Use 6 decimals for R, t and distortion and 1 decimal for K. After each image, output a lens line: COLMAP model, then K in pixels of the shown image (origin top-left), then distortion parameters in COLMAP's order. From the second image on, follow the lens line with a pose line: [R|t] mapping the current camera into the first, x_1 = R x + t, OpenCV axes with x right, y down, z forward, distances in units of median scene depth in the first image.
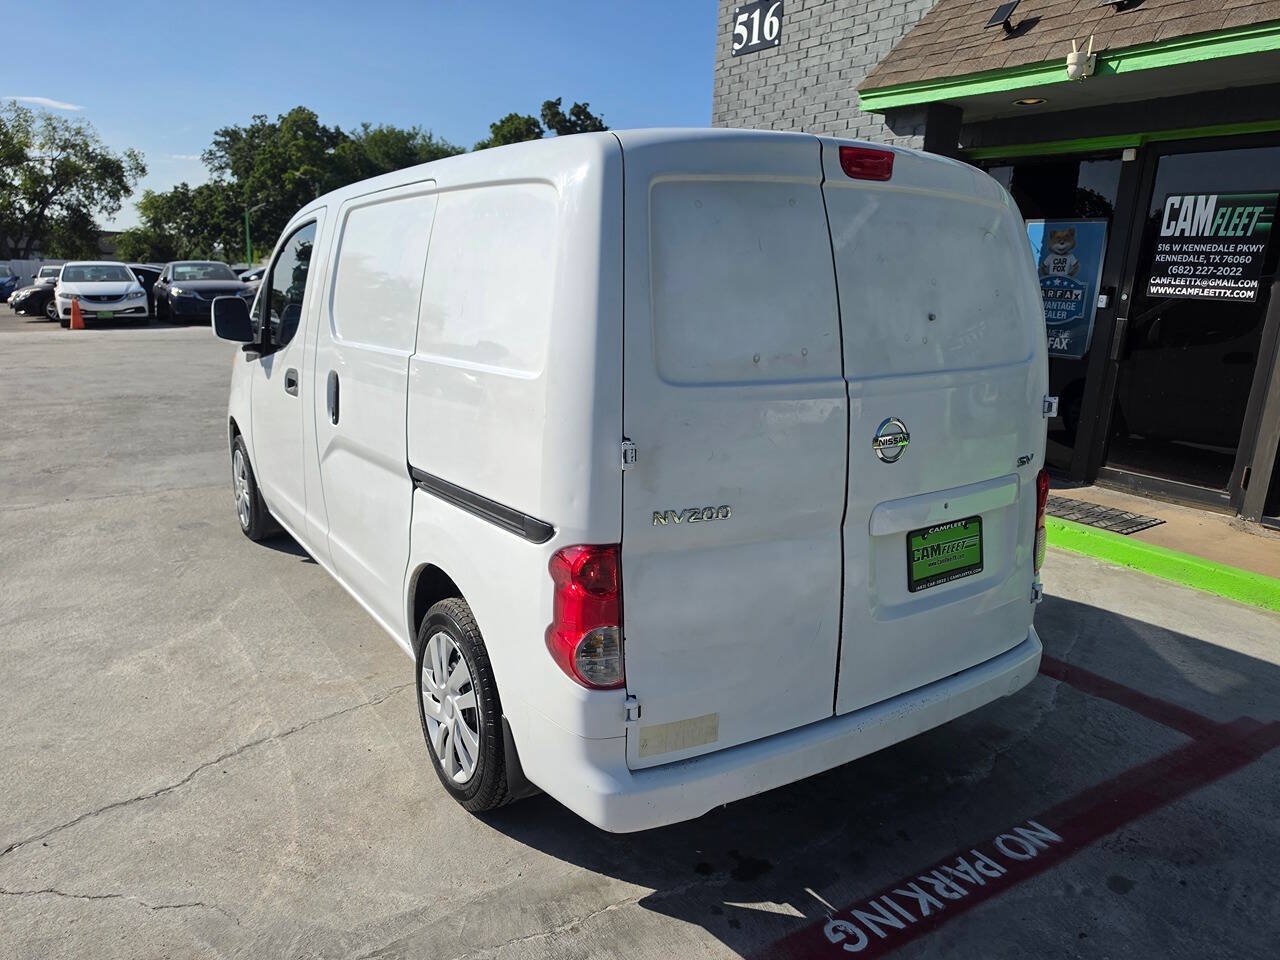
lens RADIAL K [[901.3, 0, 642.9], [0, 901.3, 460.5], [0, 0, 1]] dist [0.016246, -0.015206]
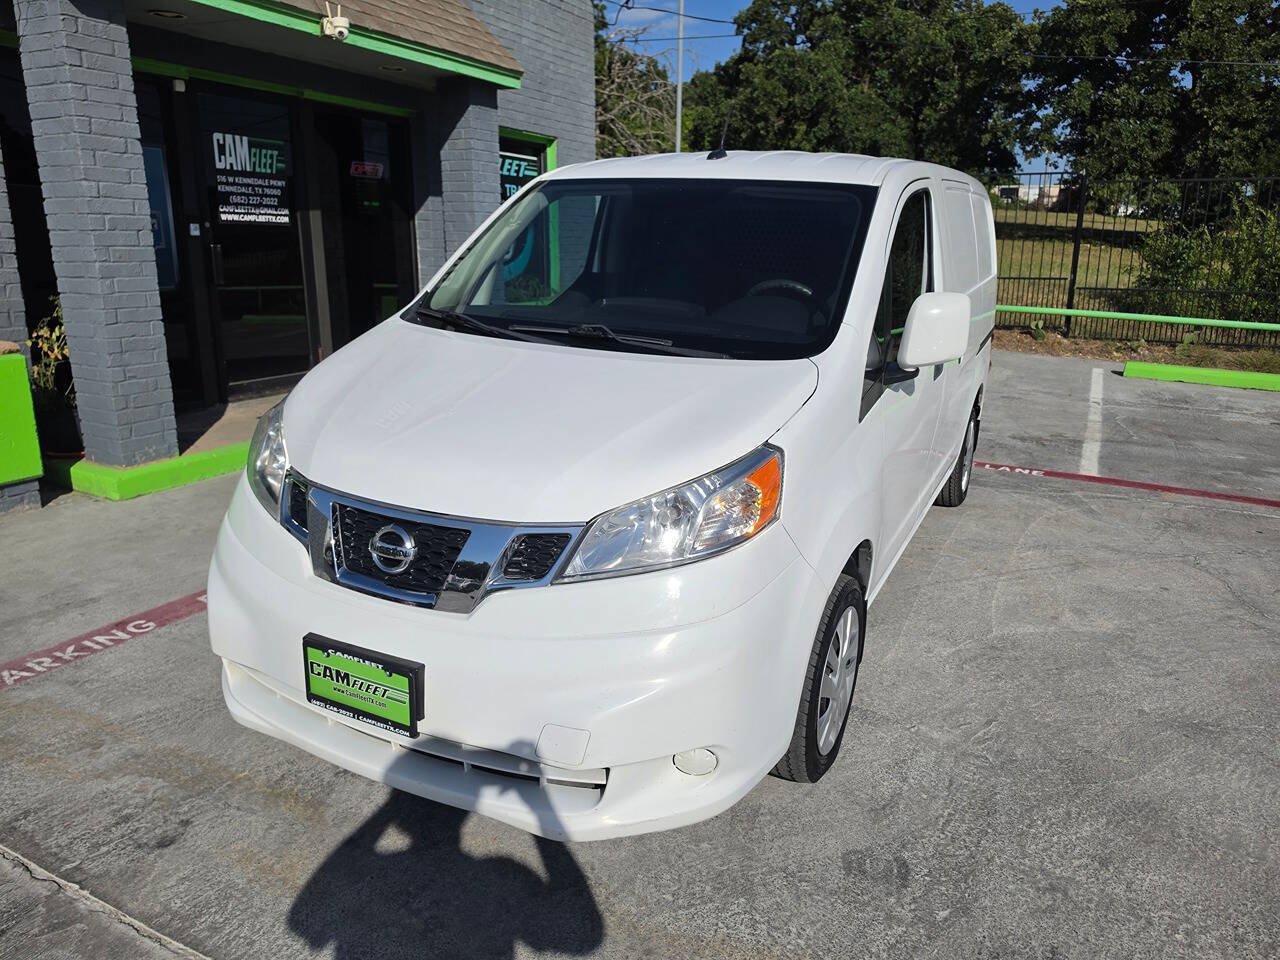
lens RADIAL K [[901.3, 0, 647.4], [0, 901.3, 474.4], [0, 0, 1]] dist [0.016246, -0.015206]
pose [[-0.506300, -0.270070, 0.818977, -0.734164], [0.133018, 0.913871, 0.383596, -0.274335], [-0.852037, 0.303153, -0.426769, 1.207026]]
